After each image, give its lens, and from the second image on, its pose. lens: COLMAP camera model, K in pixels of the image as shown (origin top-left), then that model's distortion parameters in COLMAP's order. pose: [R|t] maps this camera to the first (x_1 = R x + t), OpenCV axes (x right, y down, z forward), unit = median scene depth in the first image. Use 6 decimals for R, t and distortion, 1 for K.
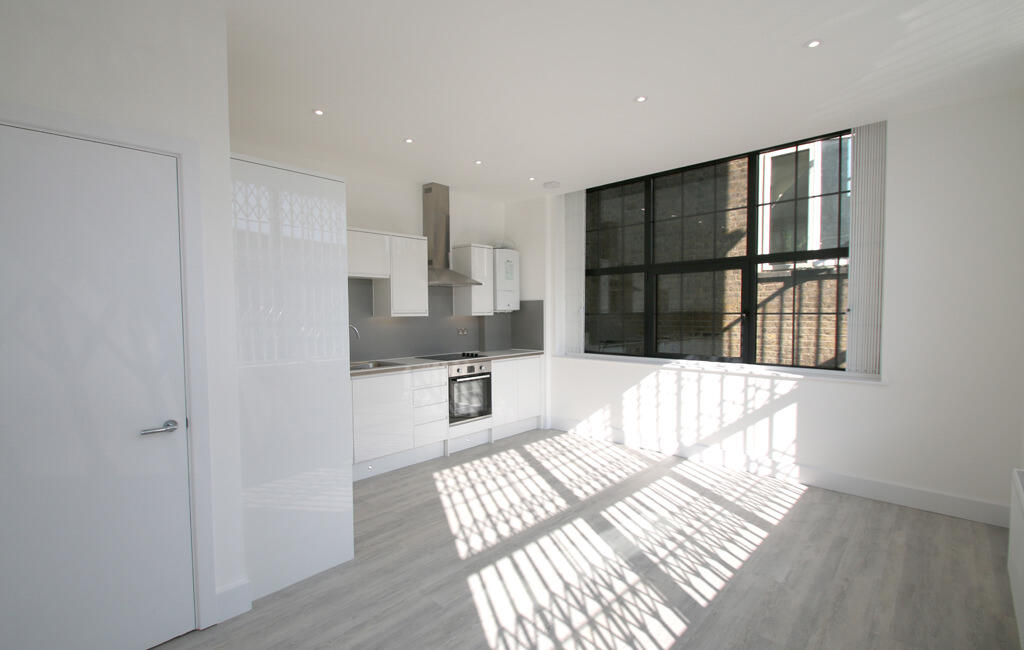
lens RADIAL K [[479.7, 0, 504.8], [0, 479.7, 334.0], [0, 0, 1]] dist [0.002498, -0.013295]
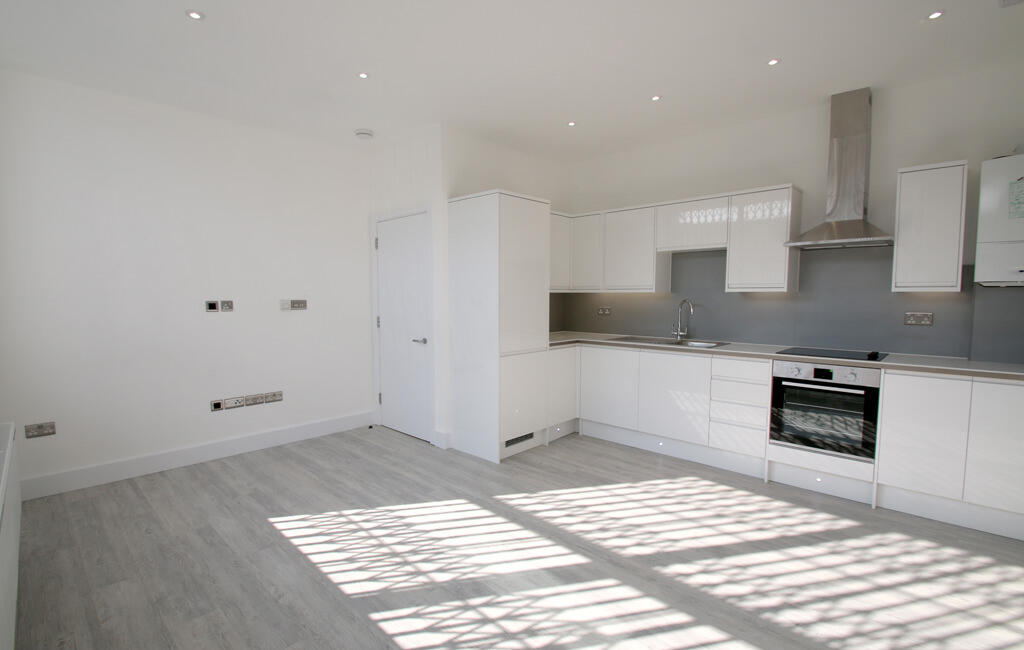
lens RADIAL K [[470.9, 0, 505.6], [0, 470.9, 334.8], [0, 0, 1]] dist [0.002889, -0.012598]
pose [[-0.026261, 0.090873, -0.995516, 0.749037], [-0.045369, 0.994725, 0.091998, -0.024104], [0.998625, 0.047582, -0.022000, 0.758466]]
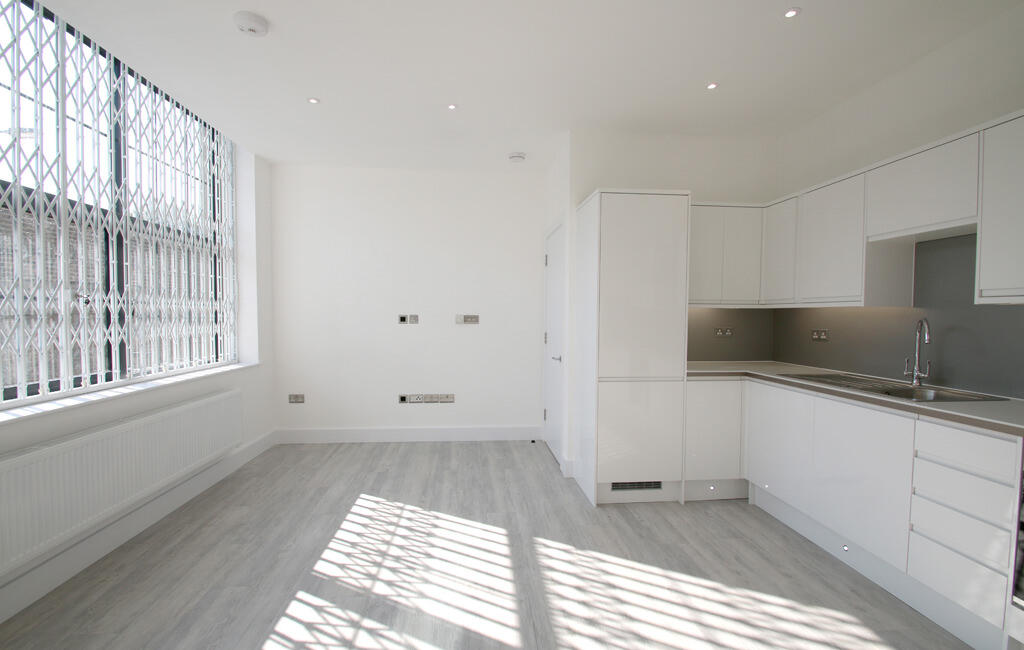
lens RADIAL K [[470.9, 0, 505.6], [0, 470.9, 334.8], [0, 0, 1]] dist [0.002889, -0.012598]
pose [[-0.678704, 0.033276, -0.733658, 0.500248], [-0.035554, 0.996313, 0.078080, -0.030841], [0.733551, 0.079078, -0.675018, 1.172573]]
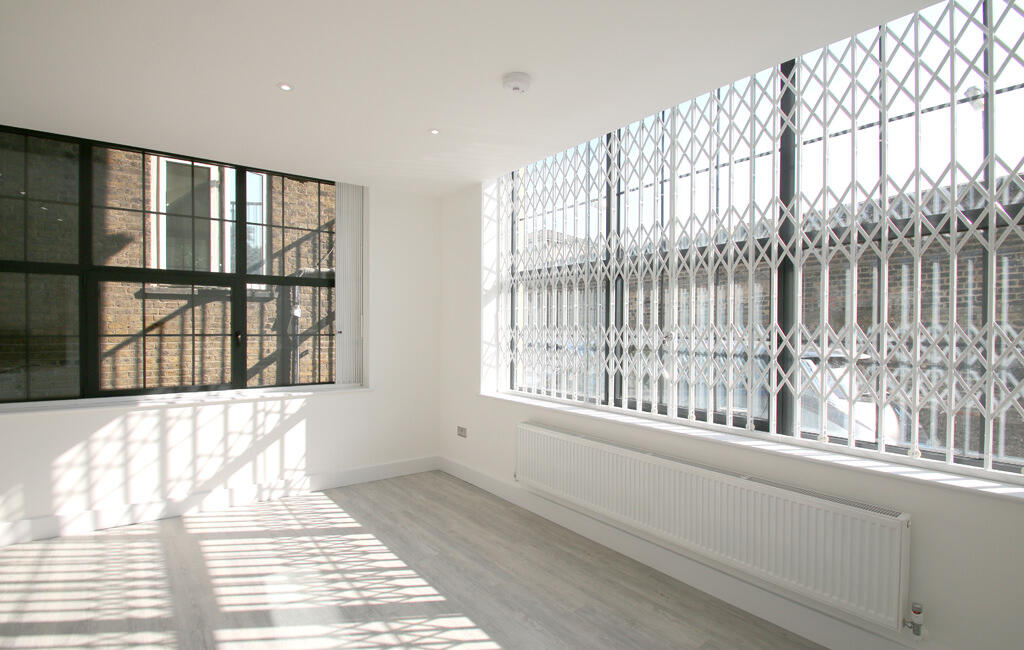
lens RADIAL K [[479.7, 0, 504.8], [0, 479.7, 334.0], [0, 0, 1]] dist [0.002498, -0.013295]
pose [[0.147615, 0.002321, 0.989042, -0.405143], [0.040633, 0.999139, -0.008409, -0.019556], [-0.988210, 0.041429, 0.147393, 0.409479]]
